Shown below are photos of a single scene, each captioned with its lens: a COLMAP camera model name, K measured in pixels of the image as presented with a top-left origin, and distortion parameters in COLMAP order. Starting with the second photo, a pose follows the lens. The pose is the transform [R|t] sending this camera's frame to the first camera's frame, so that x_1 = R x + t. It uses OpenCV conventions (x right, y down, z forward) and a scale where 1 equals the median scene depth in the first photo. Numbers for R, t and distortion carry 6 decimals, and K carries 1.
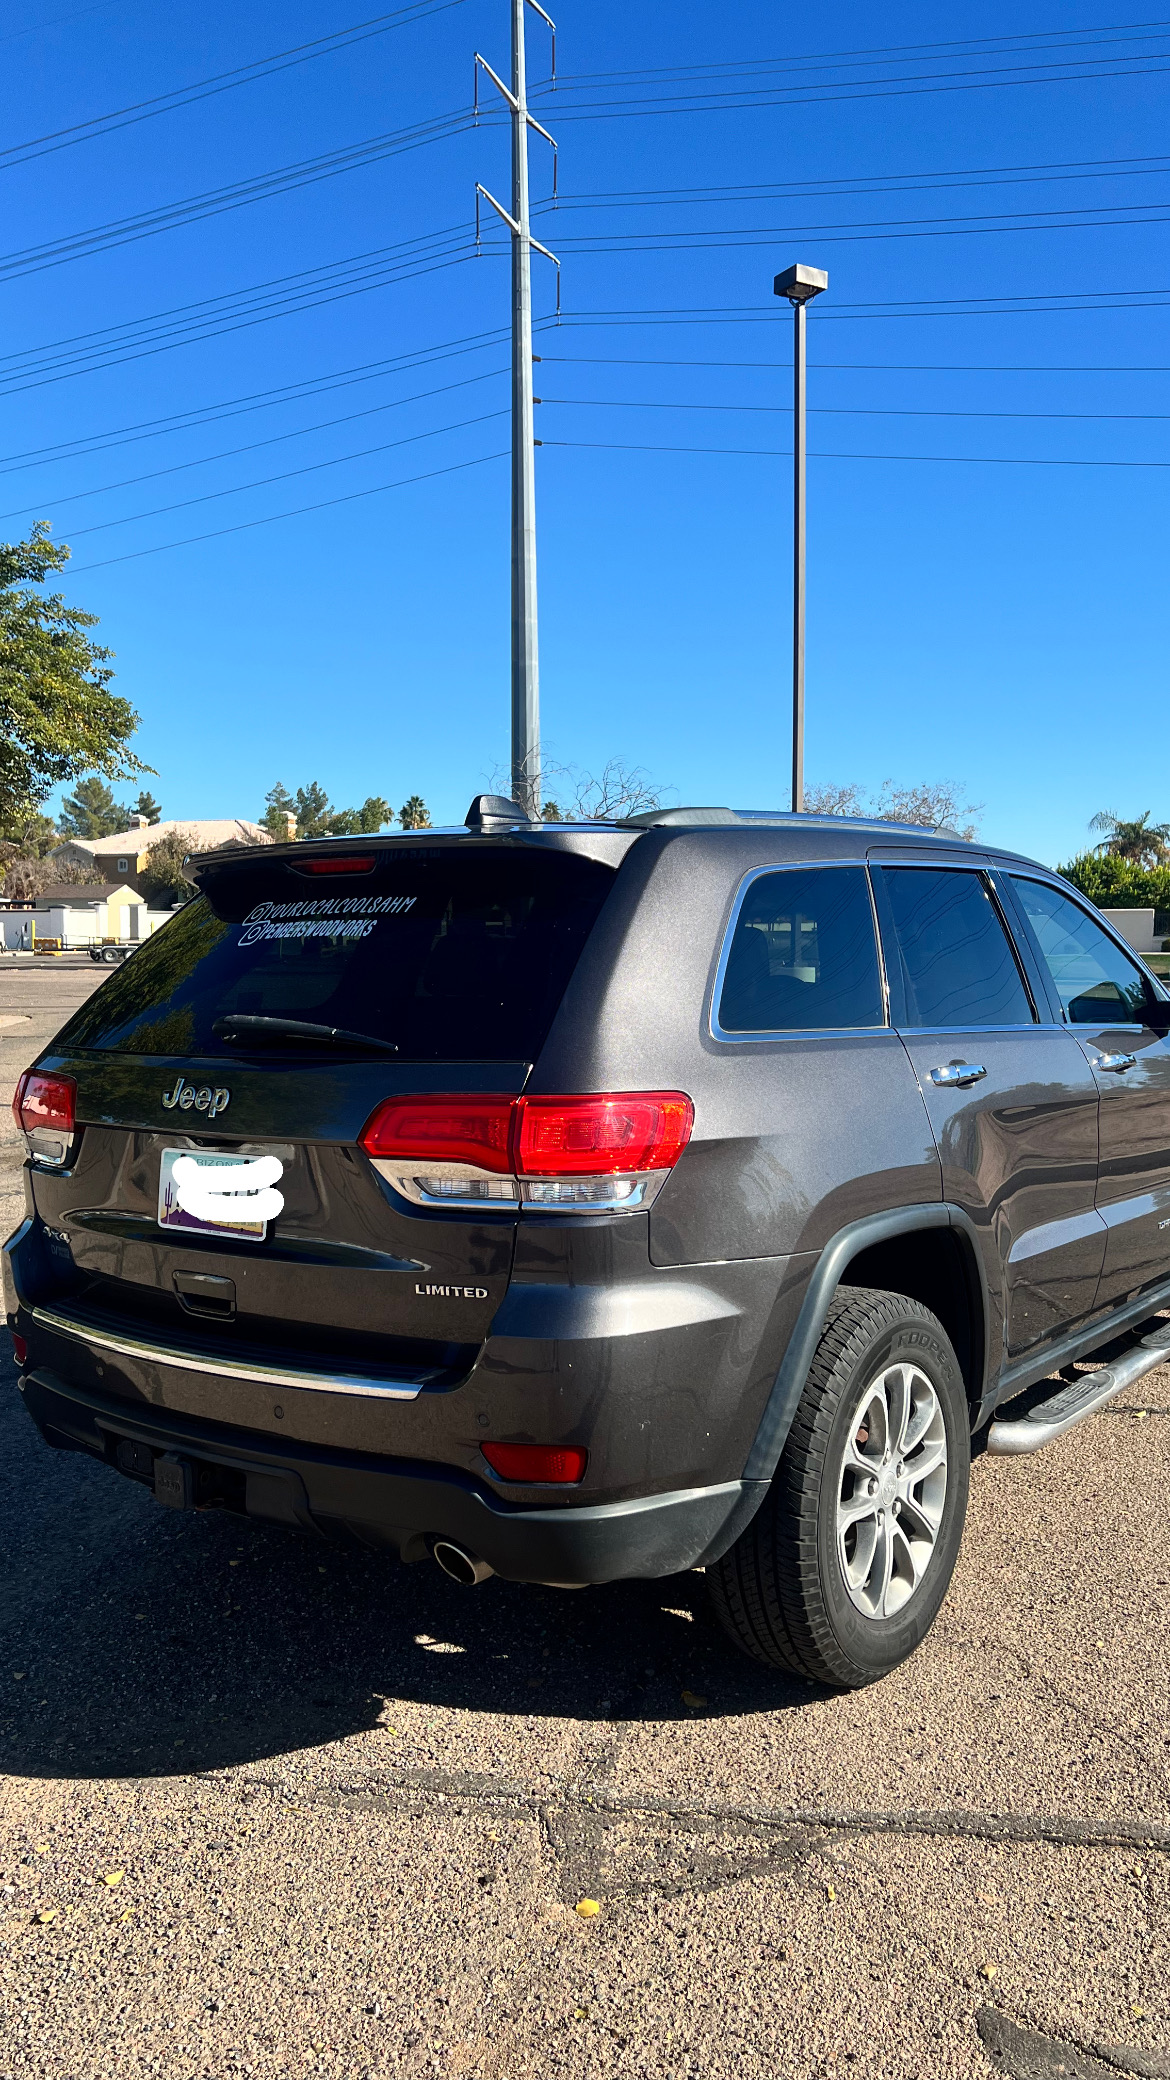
lens RADIAL K [[1561.7, 0, 581.1], [0, 1561.7, 1038.3], [0, 0, 1]] dist [0.033090, -0.013756]
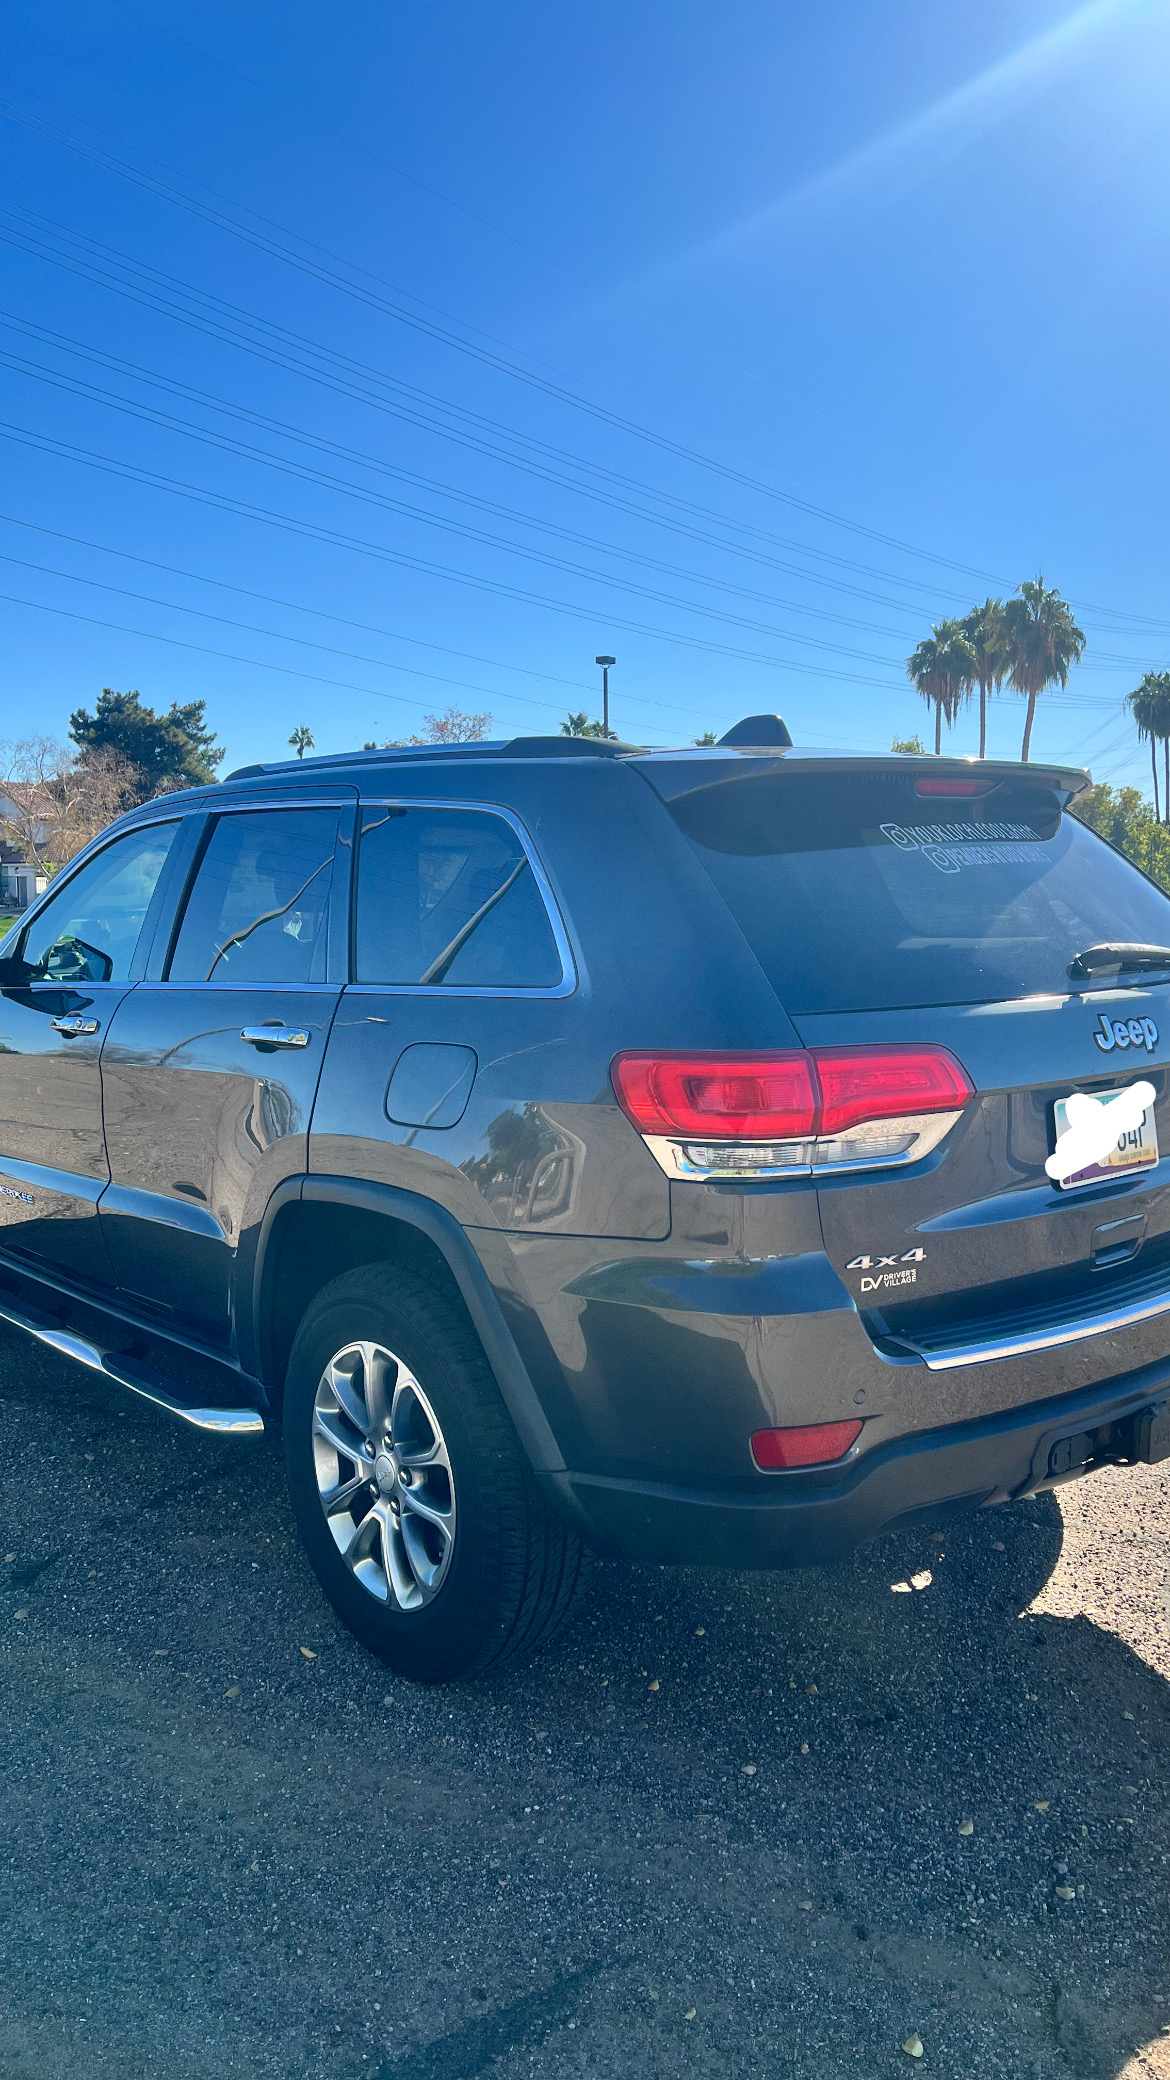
lens RADIAL K [[1561.7, 0, 588.6], [0, 1561.7, 1040.0], [0, 0, 1]] dist [0.033090, -0.013756]
pose [[0.215181, -0.088992, 0.972511, -1.168924], [0.066071, 0.994884, 0.076420, -0.047862], [-0.974337, 0.047811, 0.219960, 1.054855]]
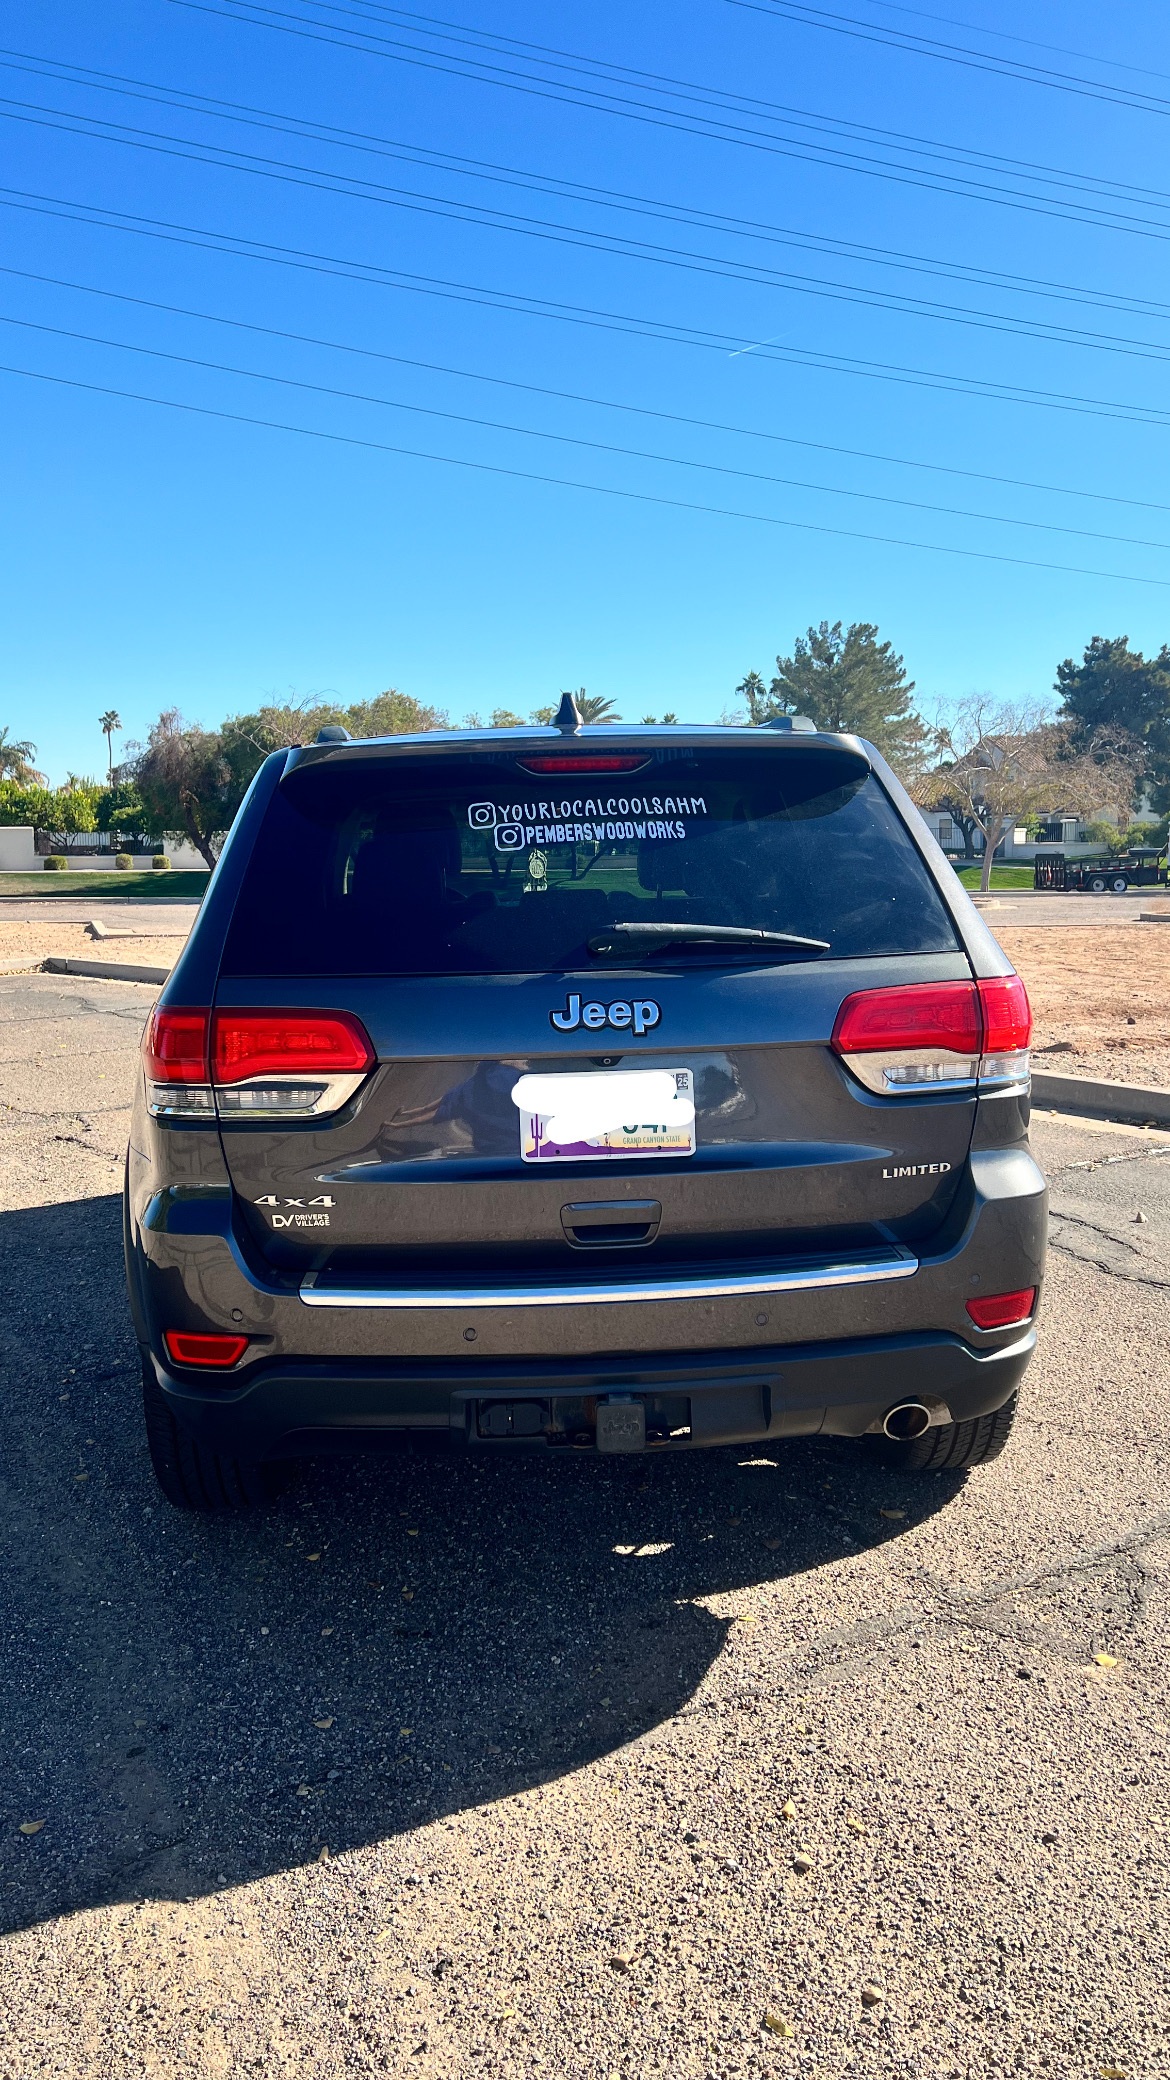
lens RADIAL K [[1561.7, 0, 598.0], [0, 1561.7, 1023.8], [0, 0, 1]] dist [0.033090, -0.013756]
pose [[0.748116, -0.077250, 0.659056, -0.816164], [0.048618, 0.996912, 0.061664, -0.012350], [-0.661785, -0.014090, 0.749561, 0.298214]]
